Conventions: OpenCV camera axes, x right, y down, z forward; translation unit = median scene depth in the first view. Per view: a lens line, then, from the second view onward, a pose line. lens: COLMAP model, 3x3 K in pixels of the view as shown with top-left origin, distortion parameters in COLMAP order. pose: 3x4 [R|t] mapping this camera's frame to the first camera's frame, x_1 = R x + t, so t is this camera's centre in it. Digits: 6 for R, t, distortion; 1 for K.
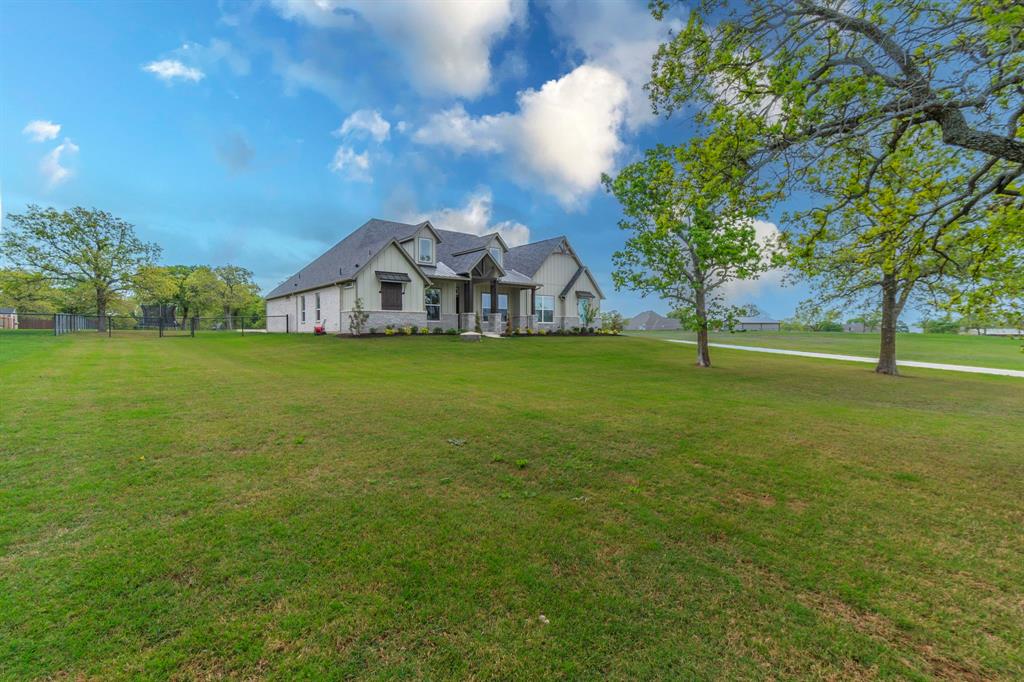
lens RADIAL K [[463.4, 0, 515.4], [0, 463.4, 337.6], [0, 0, 1]] dist [0.015191, -0.000494]
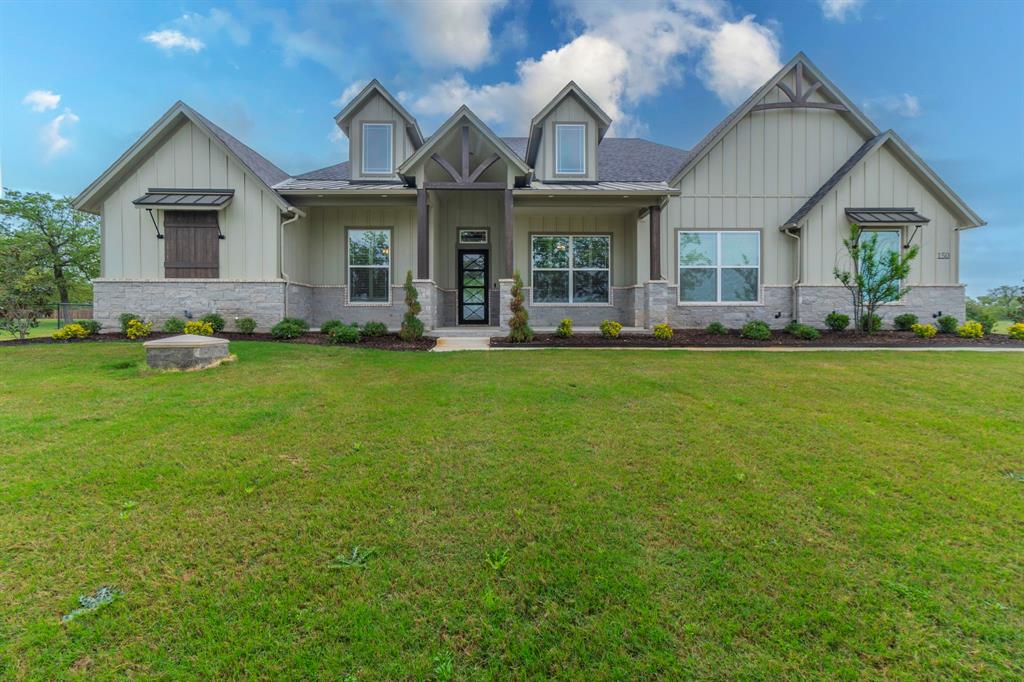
lens RADIAL K [[463.4, 0, 518.7], [0, 463.4, 324.5], [0, 0, 1]] dist [0.015191, -0.000494]
pose [[0.779047, -0.002205, -0.626961, 0.161360], [-0.006978, 0.999901, -0.012187, -0.009481], [0.626926, 0.013869, 0.778955, 0.597195]]
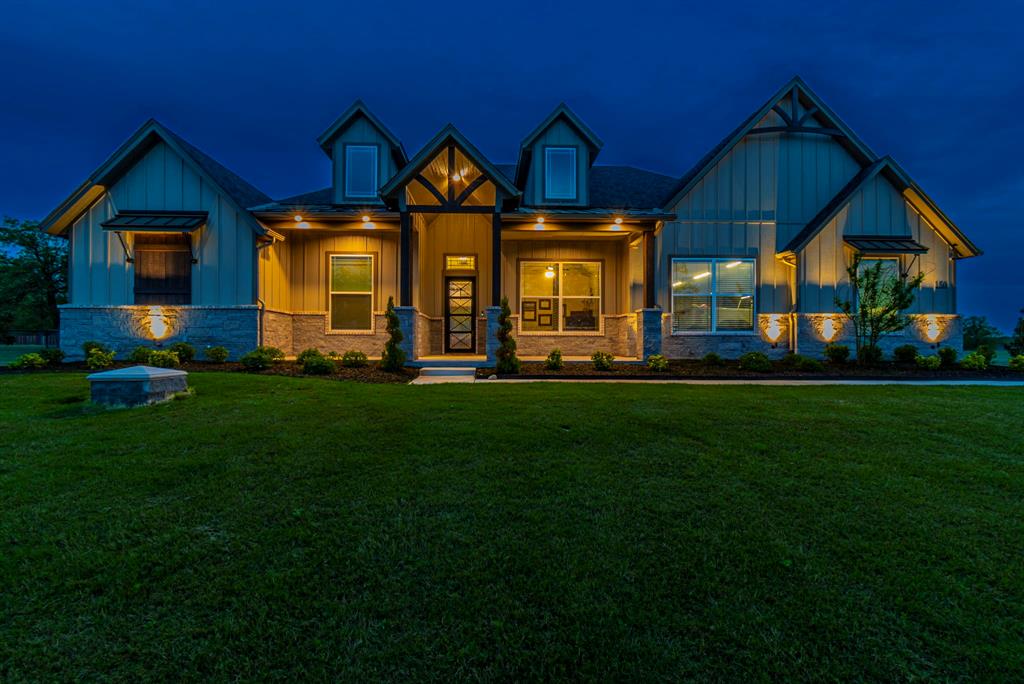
lens RADIAL K [[463.4, 0, 515.4], [0, 463.4, 344.1], [0, 0, 1]] dist [0.015191, -0.000494]
pose [[0.789519, -0.010956, -0.613629, 0.152526], [-0.009760, 0.999490, -0.030402, -0.010956], [0.613649, 0.029992, 0.789009, 0.609489]]
